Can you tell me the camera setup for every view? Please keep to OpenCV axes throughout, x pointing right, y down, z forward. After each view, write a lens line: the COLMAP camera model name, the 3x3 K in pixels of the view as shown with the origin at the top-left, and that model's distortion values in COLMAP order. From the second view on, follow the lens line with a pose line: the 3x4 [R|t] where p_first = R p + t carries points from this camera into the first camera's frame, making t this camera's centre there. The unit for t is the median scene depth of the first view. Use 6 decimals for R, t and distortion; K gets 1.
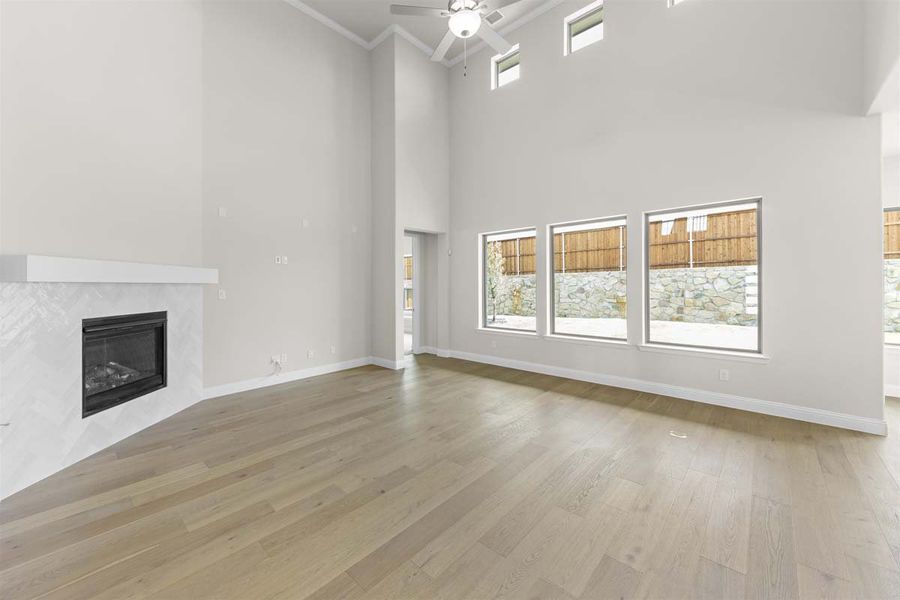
lens RADIAL K [[336.3, 0, 465.3], [0, 336.3, 285.9], [0, 0, 1]] dist [0.003368, 0.000114]
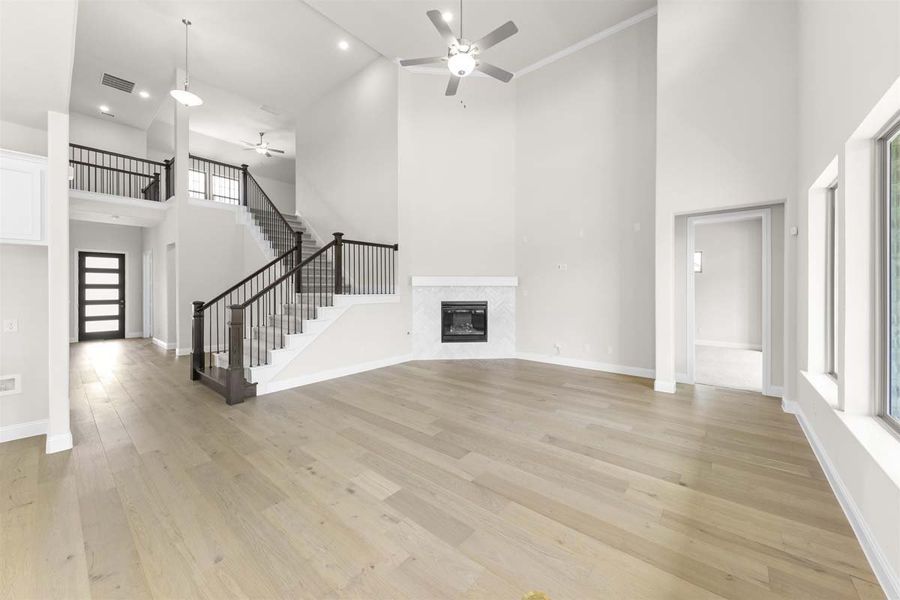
lens RADIAL K [[336.3, 0, 450.0], [0, 336.3, 291.0], [0, 0, 1]] dist [0.003368, 0.000114]
pose [[0.025421, 0.013894, -0.999580, 0.967655], [-0.000016, 0.999903, 0.013898, -0.007397], [0.999677, -0.000337, 0.025419, 0.766708]]
